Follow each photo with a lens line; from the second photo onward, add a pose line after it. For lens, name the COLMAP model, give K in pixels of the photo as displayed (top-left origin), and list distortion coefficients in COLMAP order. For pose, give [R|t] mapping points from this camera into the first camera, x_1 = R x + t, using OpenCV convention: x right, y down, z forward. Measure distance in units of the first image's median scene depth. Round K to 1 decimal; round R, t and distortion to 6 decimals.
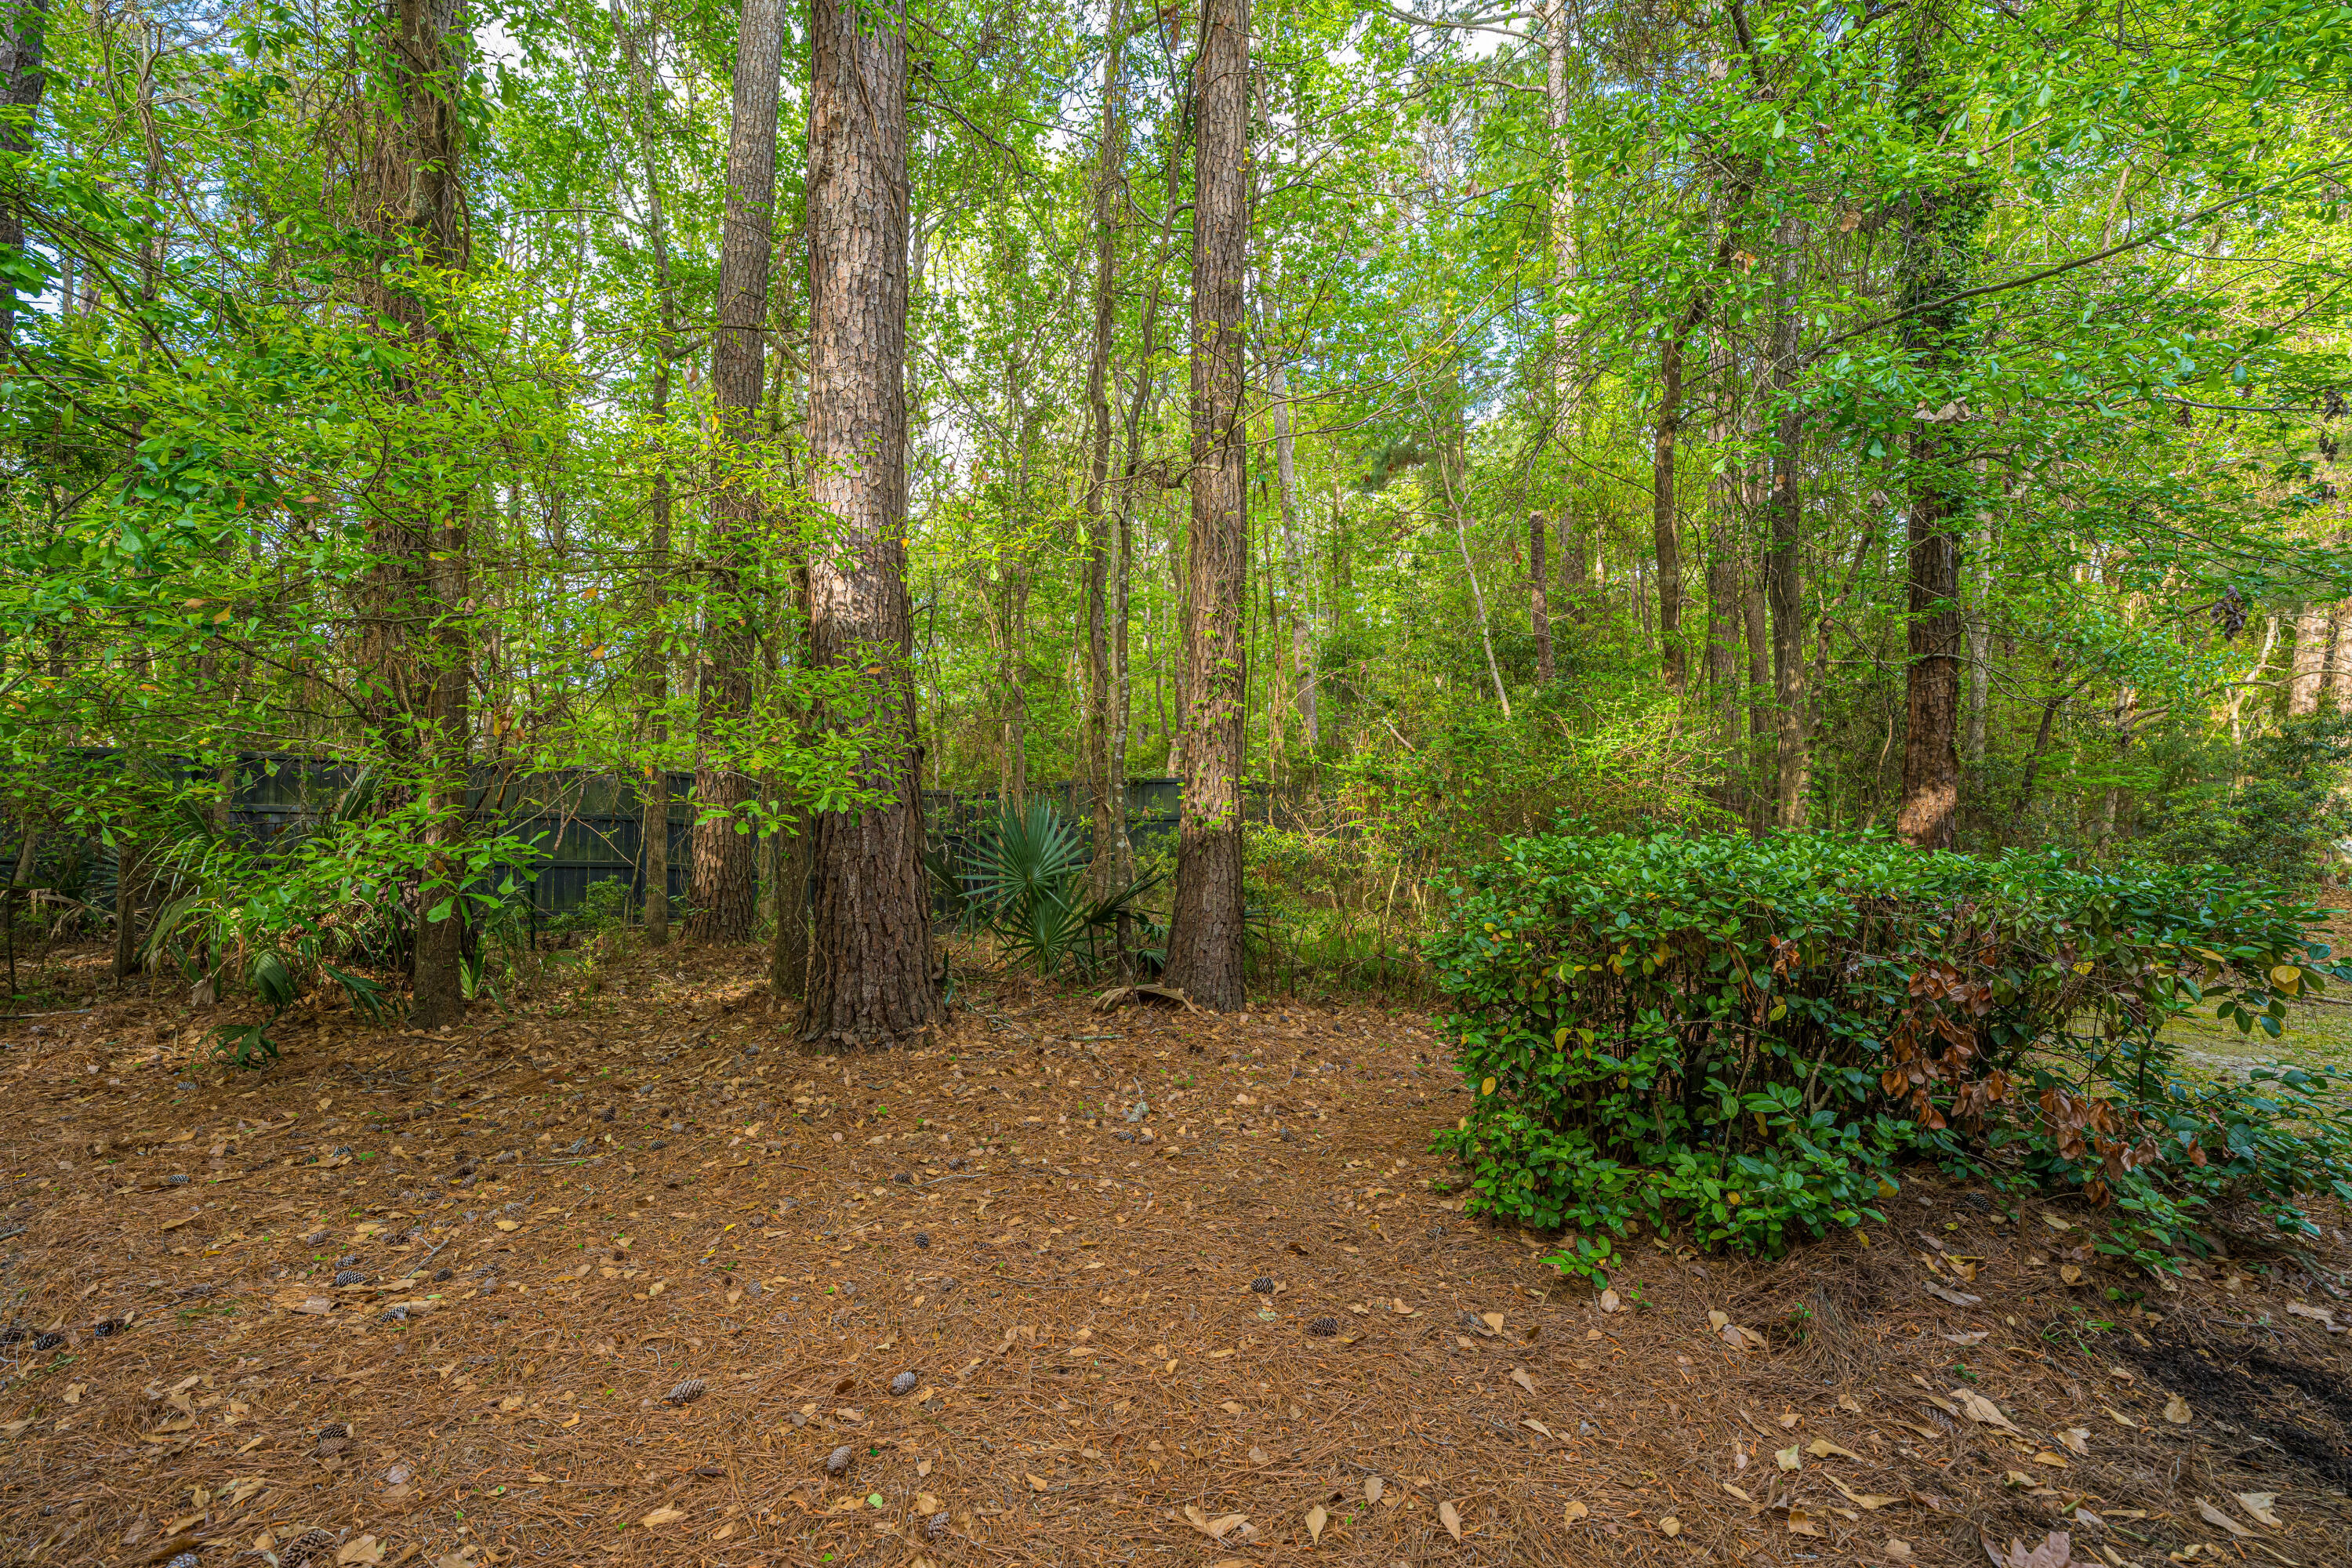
lens RADIAL K [[940.3, 0, 1165.6], [0, 940.3, 757.2], [0, 0, 1]] dist [-0.000340, 0.000127]
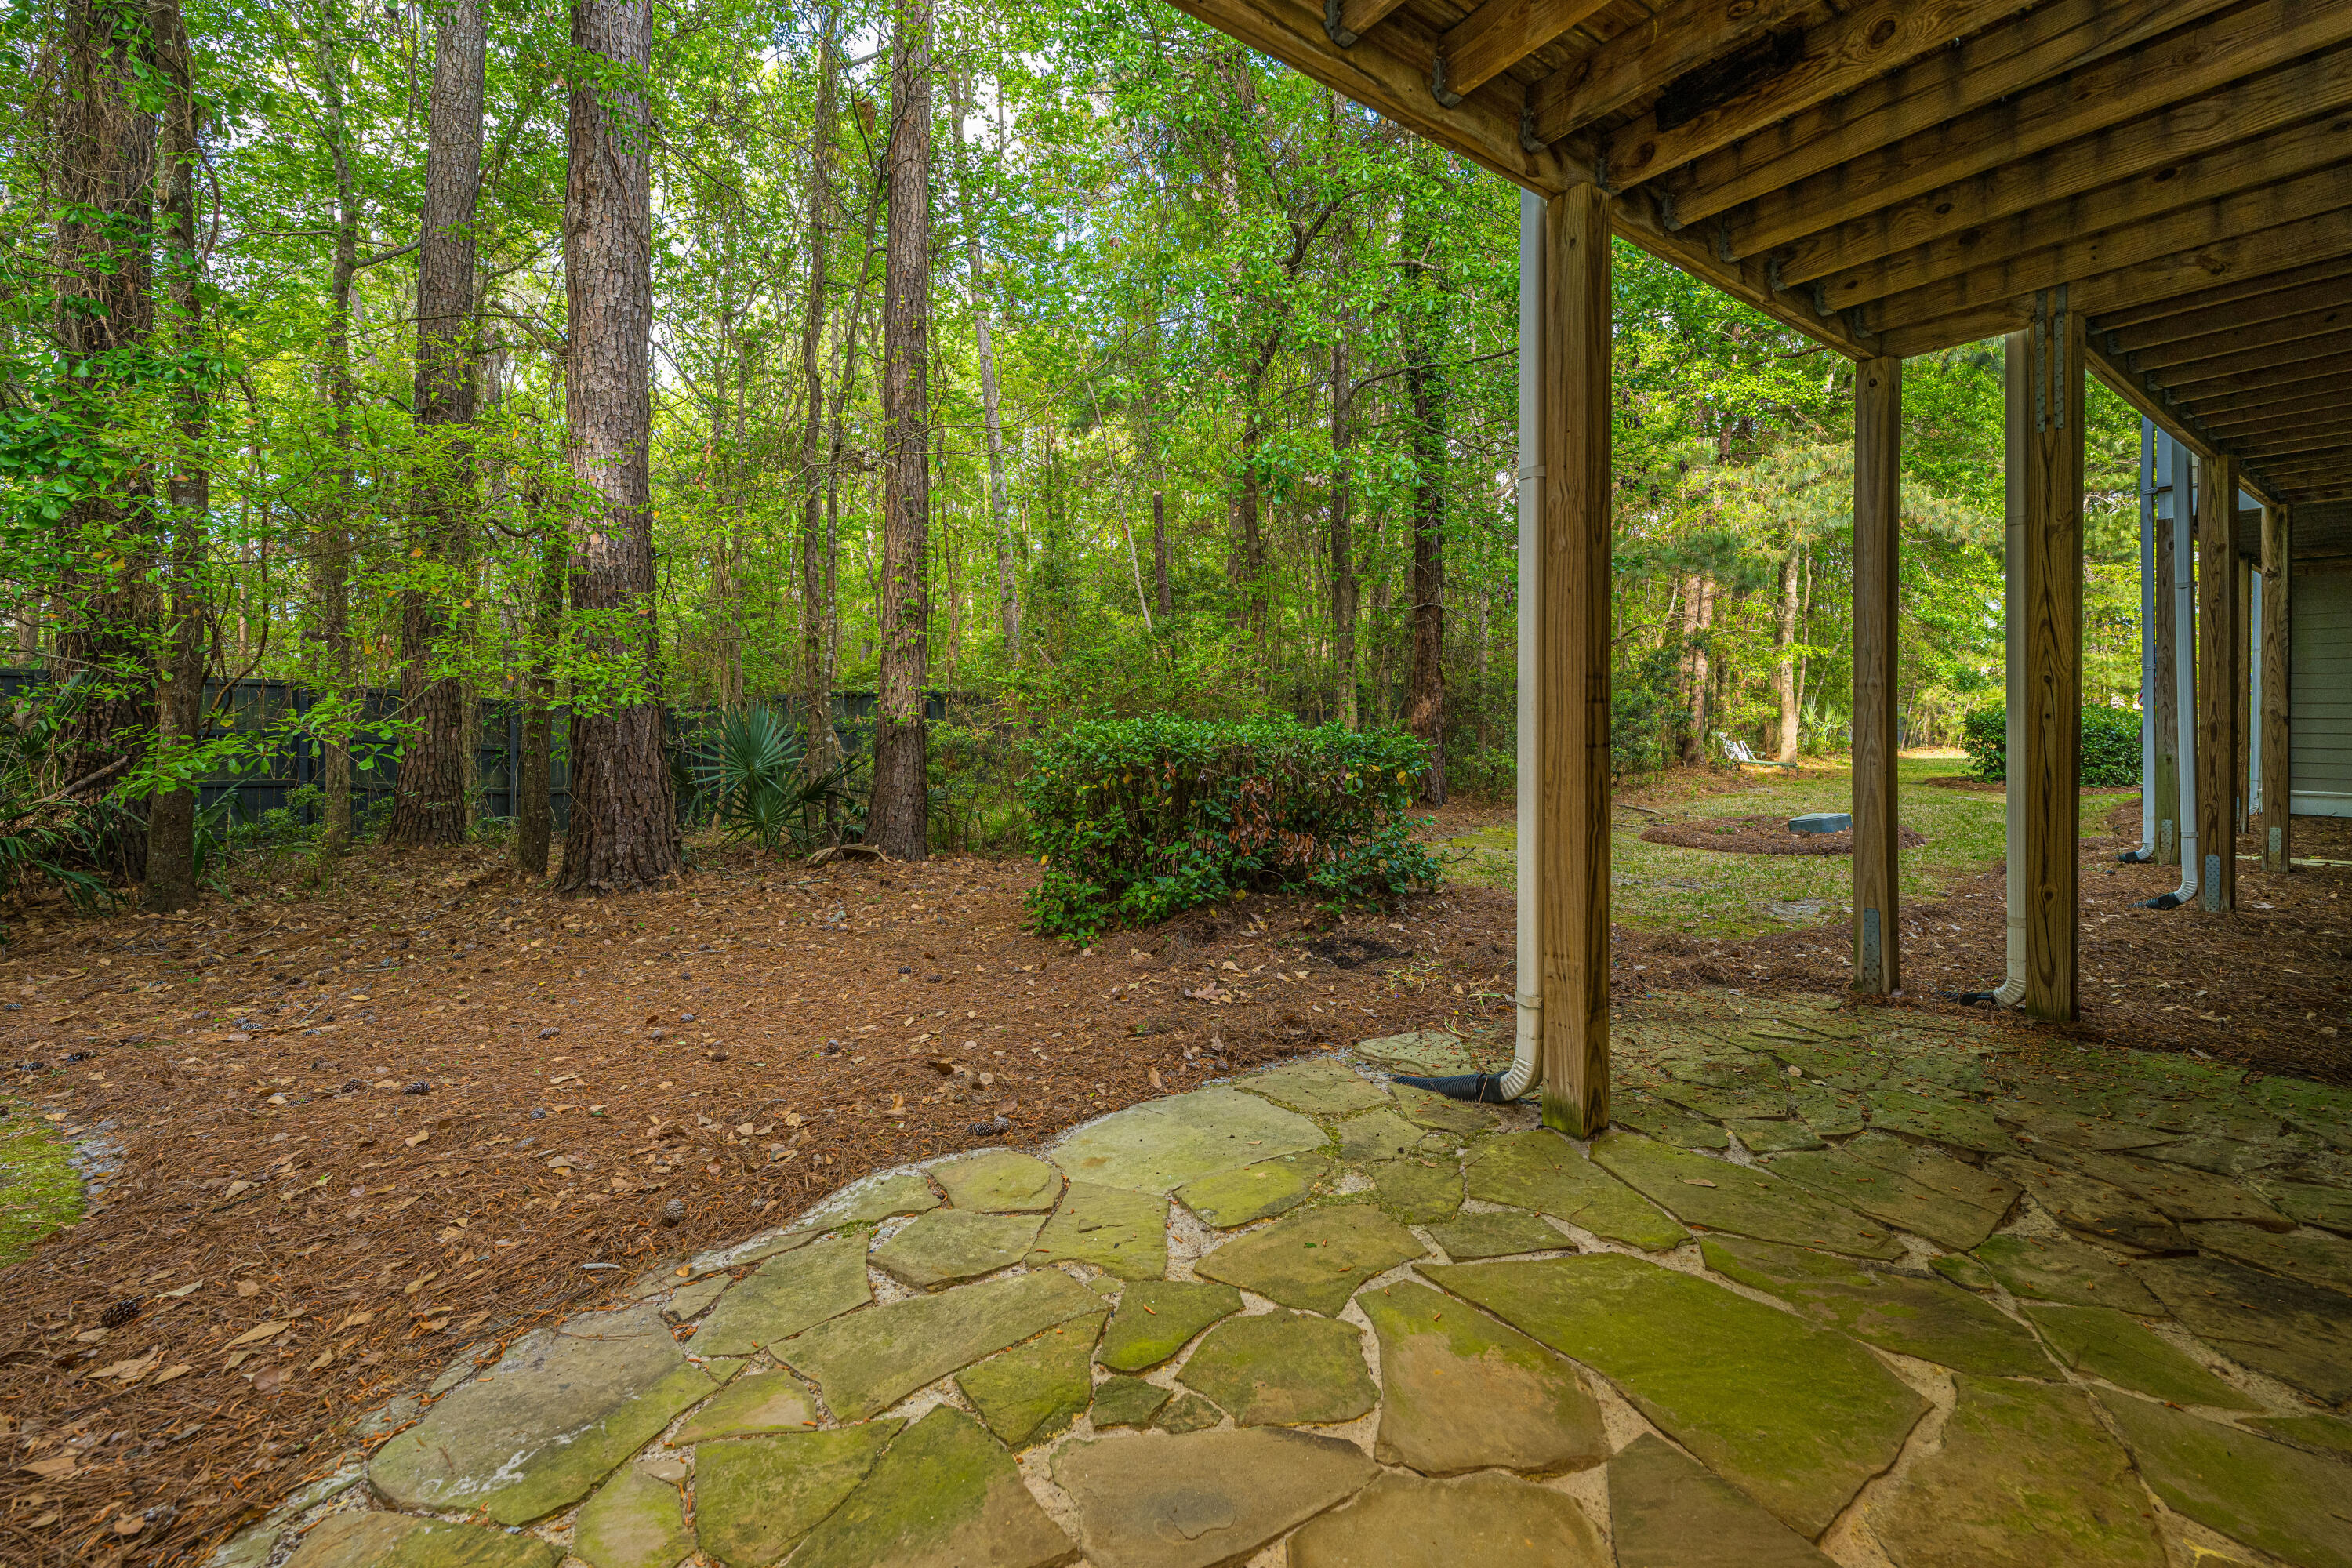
lens RADIAL K [[953.0, 0, 1188.9], [0, 953.0, 693.5], [0, 0, 1]] dist [0.000276, -0.000025]
pose [[0.955987, -0.001373, 0.293404, 0.043782], [-0.004772, 0.999784, 0.020226, 0.001294], [-0.293369, -0.020735, 0.955774, -0.424200]]
